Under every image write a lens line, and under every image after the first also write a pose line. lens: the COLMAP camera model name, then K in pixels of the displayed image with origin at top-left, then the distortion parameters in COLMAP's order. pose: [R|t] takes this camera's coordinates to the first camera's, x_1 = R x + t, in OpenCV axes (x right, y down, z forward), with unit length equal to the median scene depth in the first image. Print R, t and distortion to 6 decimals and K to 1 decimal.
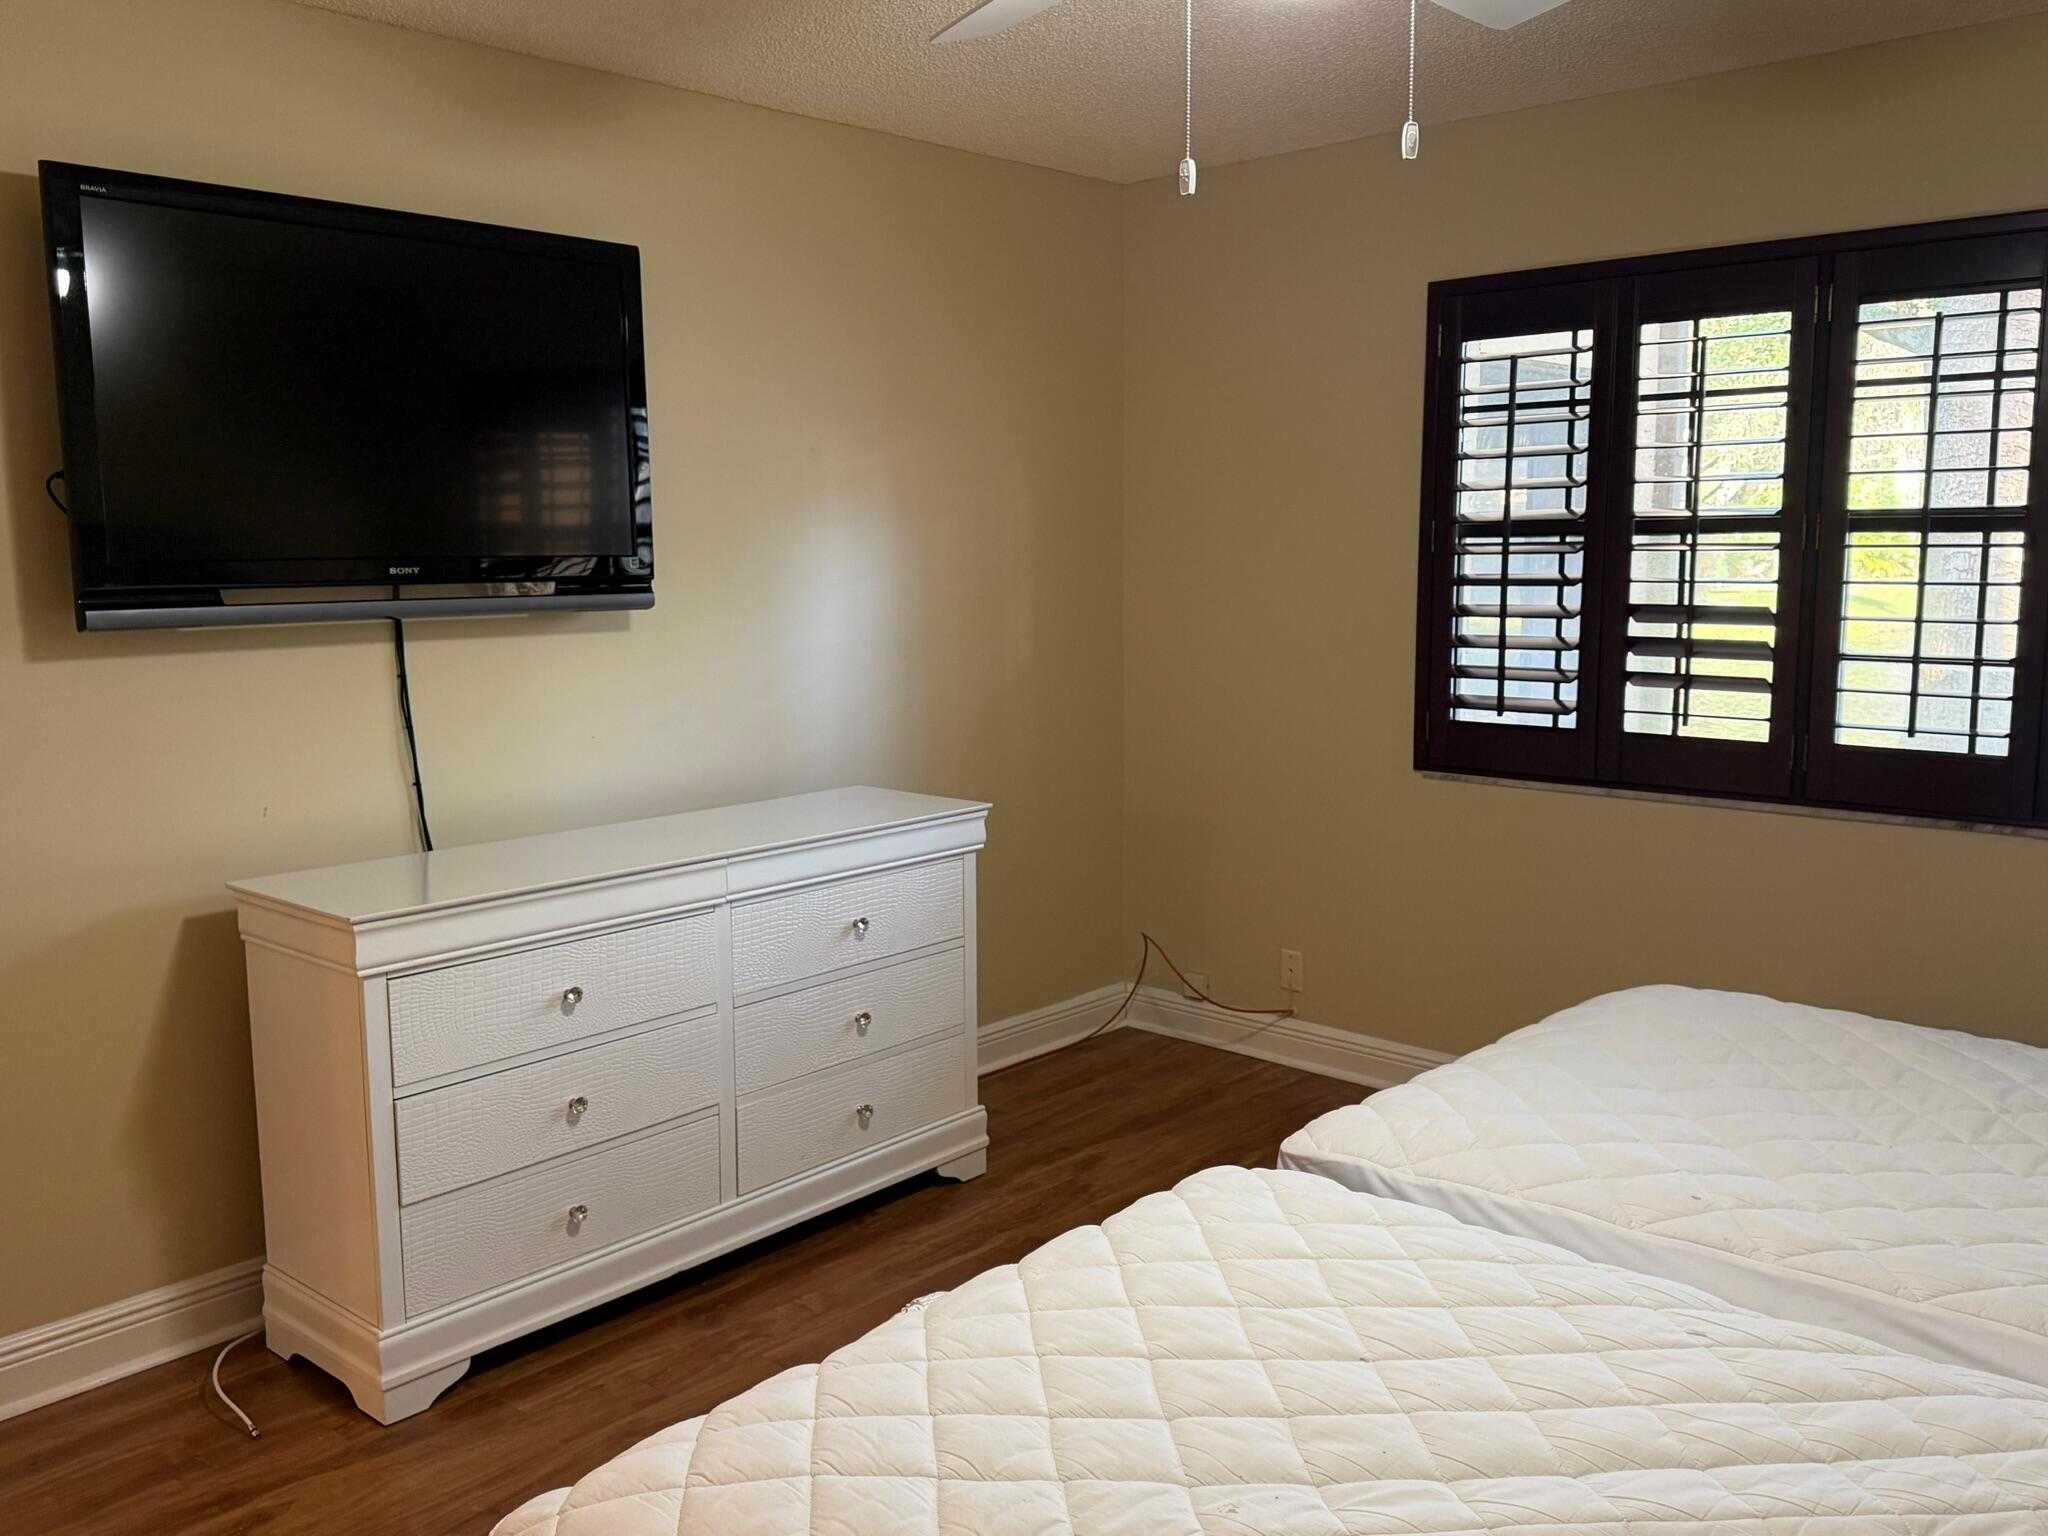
lens RADIAL K [[1656.8, 0, 1024.0], [0, 1656.8, 768.0], [0, 0, 1]] dist [0.108887, -0.147198]
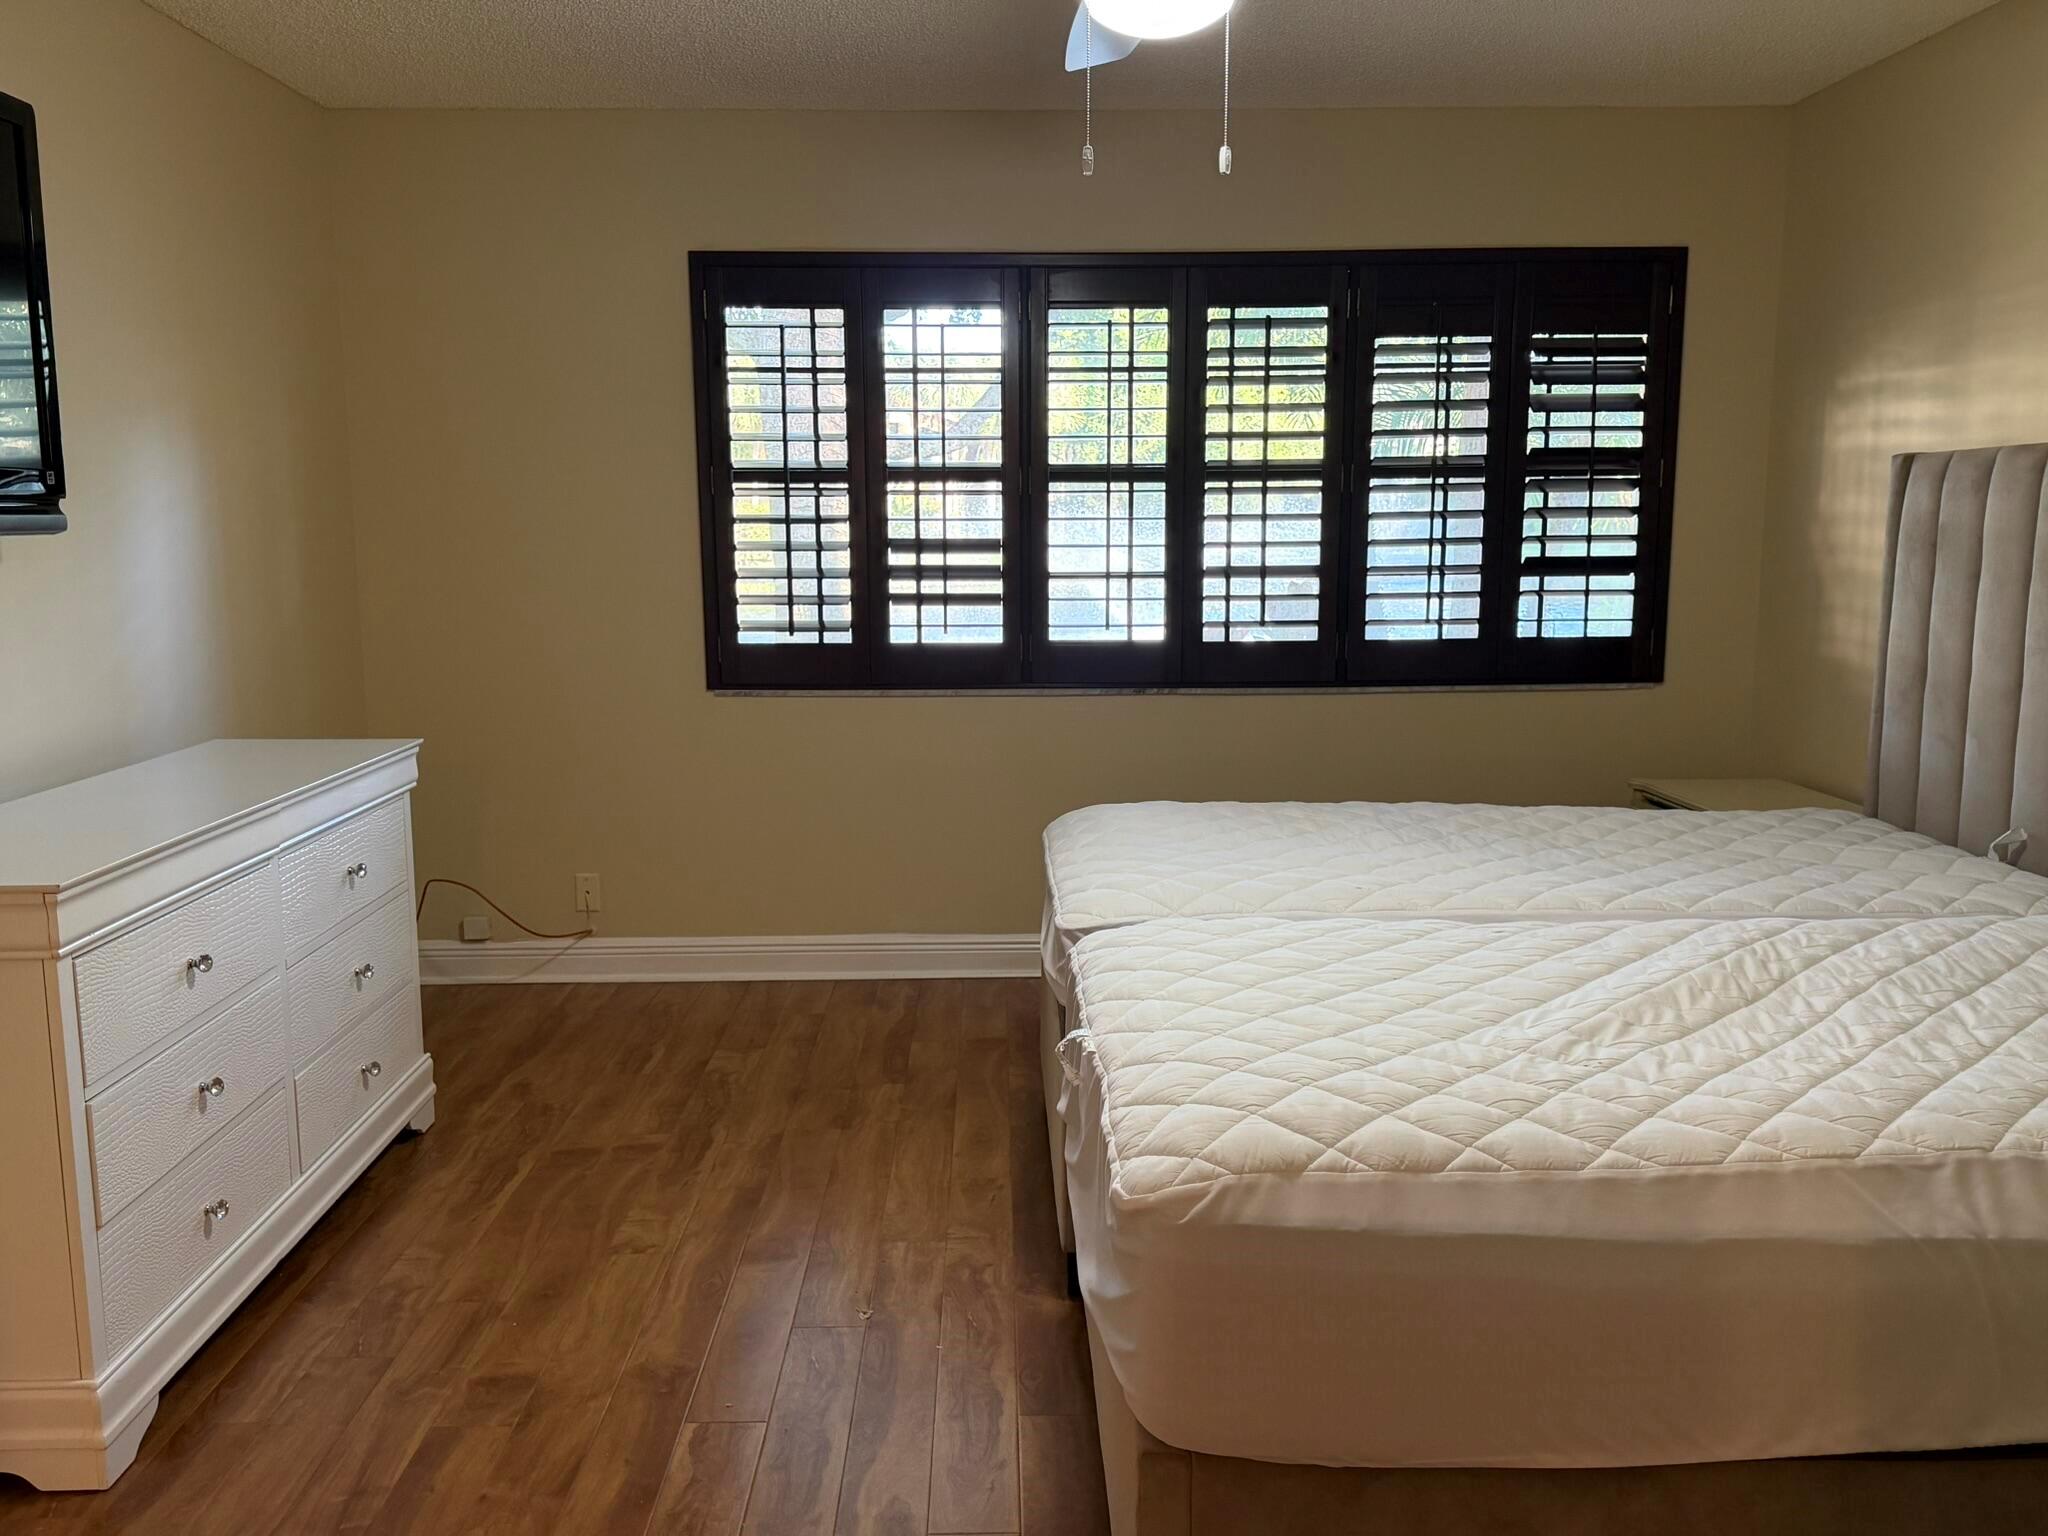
lens RADIAL K [[1656.8, 0, 1024.0], [0, 1656.8, 768.0], [0, 0, 1]] dist [0.108887, -0.147198]
pose [[0.740968, -0.099569, 0.664118, -0.403006], [0.089192, 0.994777, 0.049631, 0.018787], [-0.665591, 0.022460, 0.745979, 0.028971]]
